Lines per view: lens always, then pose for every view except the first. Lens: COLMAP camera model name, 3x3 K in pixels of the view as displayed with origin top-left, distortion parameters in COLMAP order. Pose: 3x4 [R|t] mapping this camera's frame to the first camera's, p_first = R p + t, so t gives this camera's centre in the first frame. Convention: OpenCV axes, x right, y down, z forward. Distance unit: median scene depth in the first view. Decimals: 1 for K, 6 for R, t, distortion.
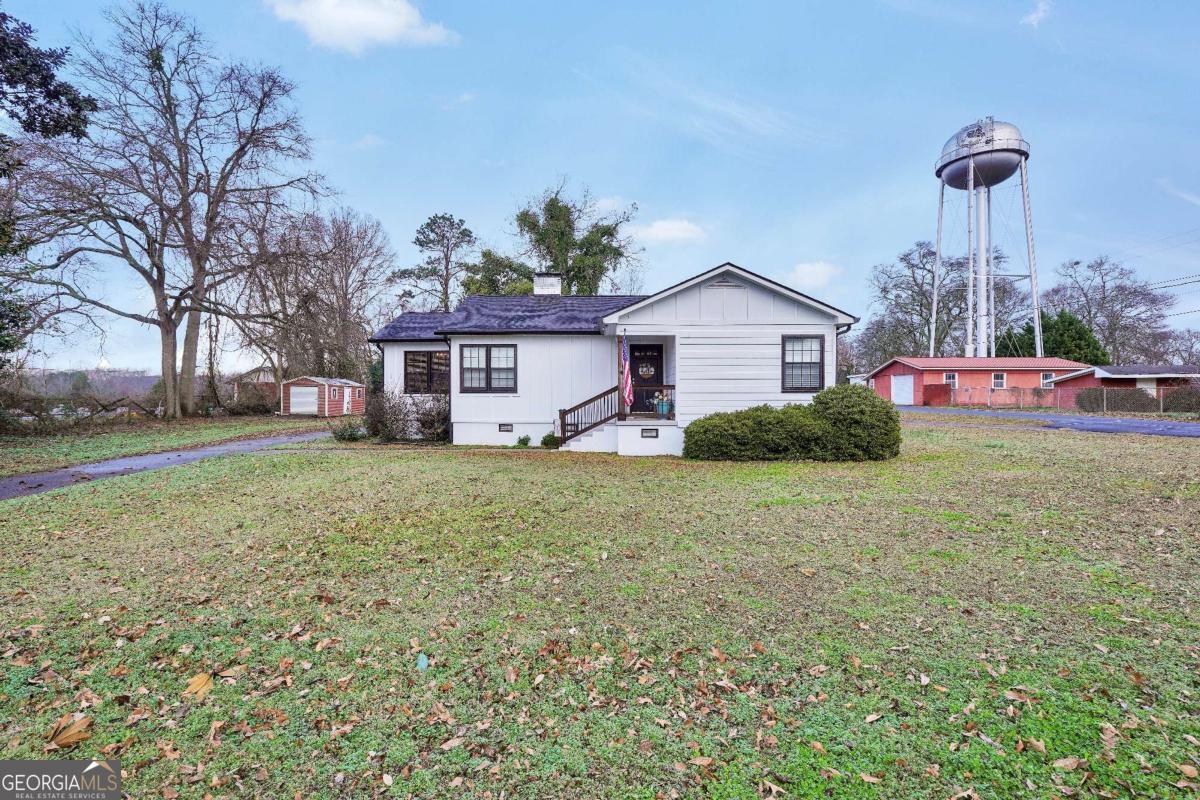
lens RADIAL K [[566.7, 0, 597.4], [0, 566.7, 400.2], [0, 0, 1]] dist [-0.012296, 0.000750]
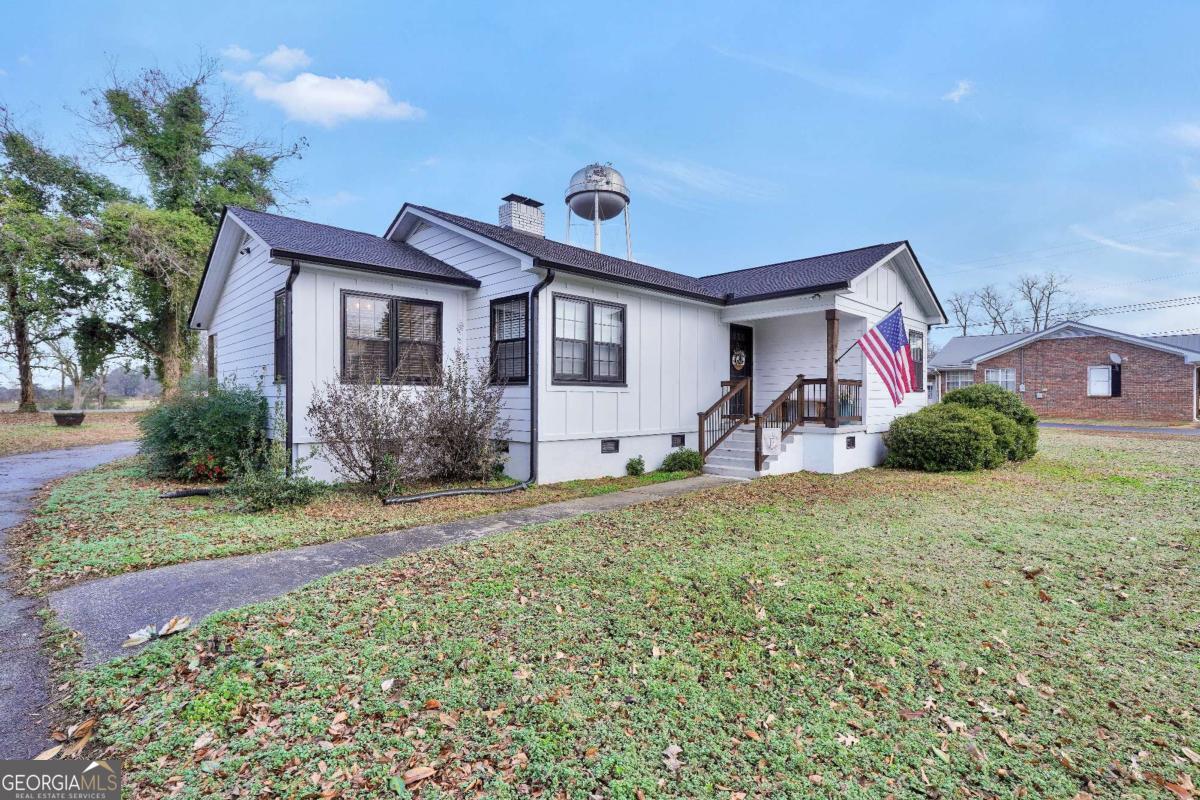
lens RADIAL K [[566.7, 0, 603.8], [0, 566.7, 402.2], [0, 0, 1]] dist [-0.012296, 0.000750]
pose [[0.697754, -0.001643, 0.716335, -0.582684], [-0.000096, 0.999997, 0.002388, 0.002105], [-0.716337, -0.001735, 0.697752, 0.597292]]
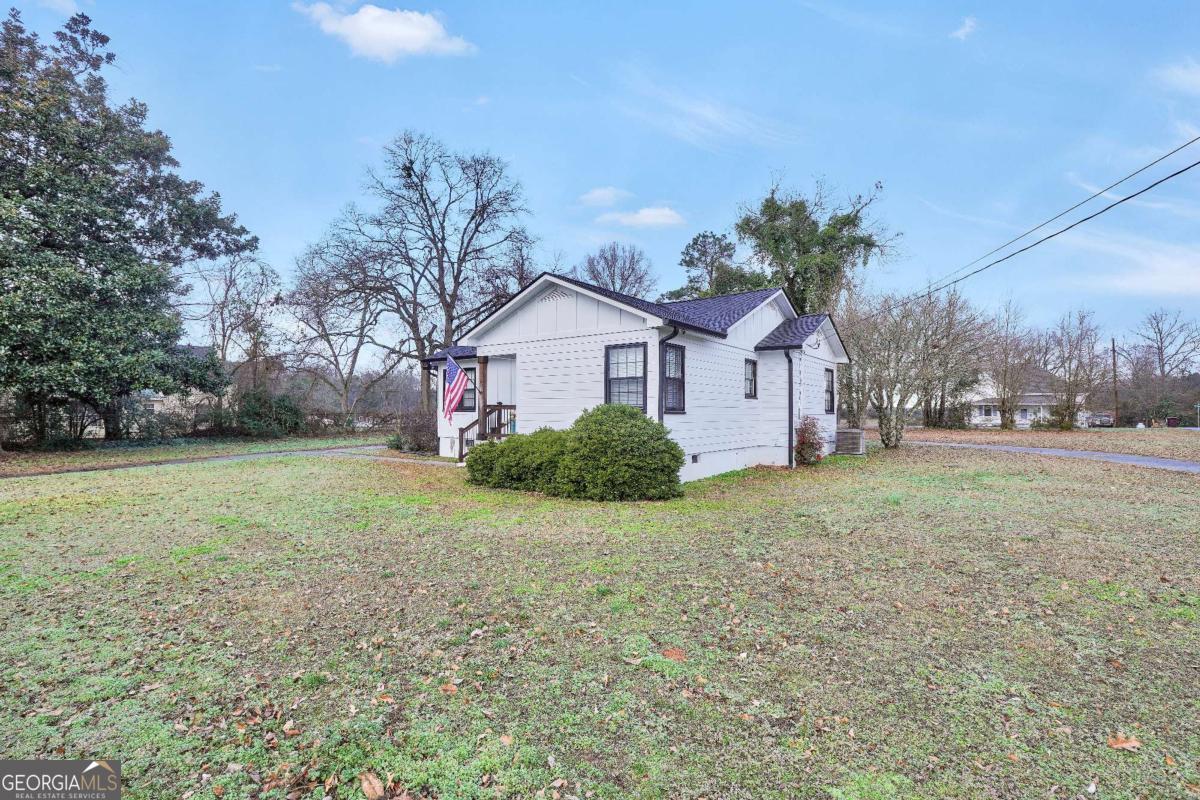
lens RADIAL K [[566.7, 0, 599.8], [0, 566.7, 400.1], [0, 0, 1]] dist [-0.012296, 0.000750]
pose [[0.808261, -0.010271, -0.588735, 0.690942], [-0.002488, 0.999779, -0.020858, -0.012926], [0.588820, 0.018323, 0.808057, 0.253985]]
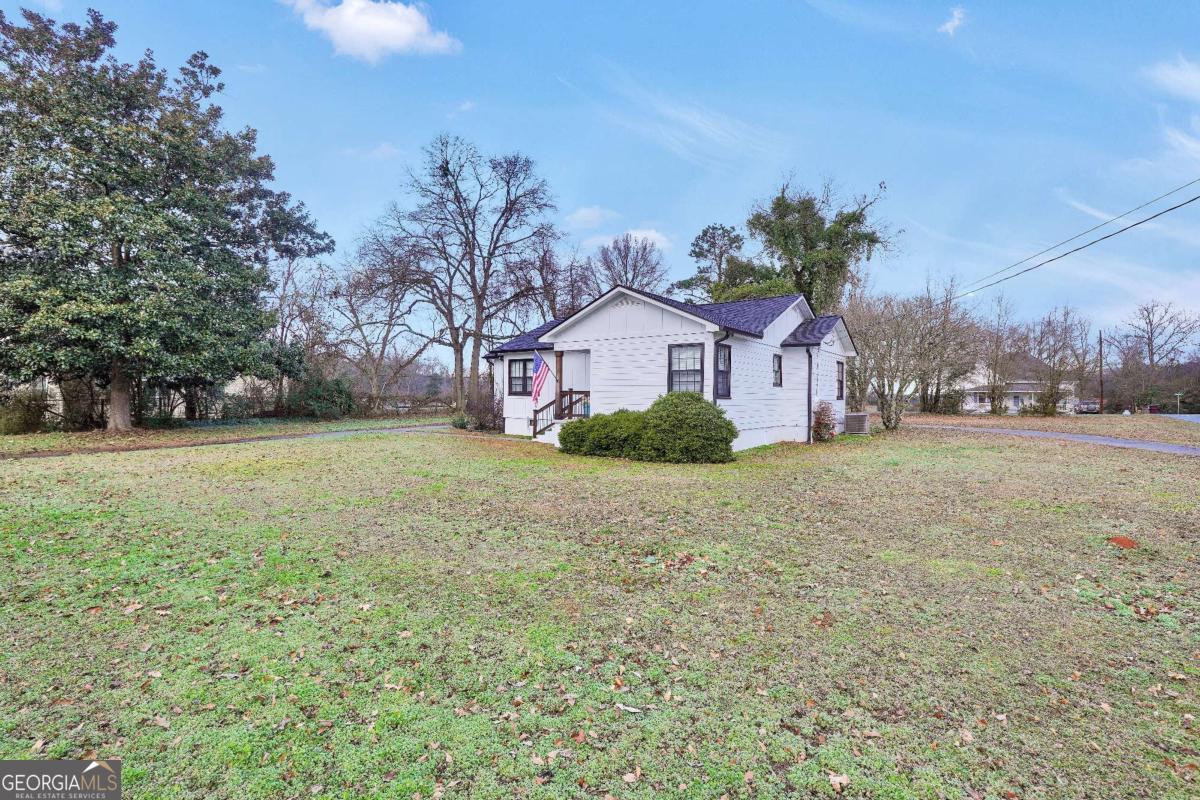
lens RADIAL K [[566.7, 0, 598.2], [0, 566.7, 399.6], [0, 0, 1]] dist [-0.012296, 0.000750]
pose [[0.808326, 0.009615, -0.588657, 0.719408], [-0.007977, 0.999954, 0.005380, -0.012656], [0.588681, 0.000346, 0.808365, 0.035150]]
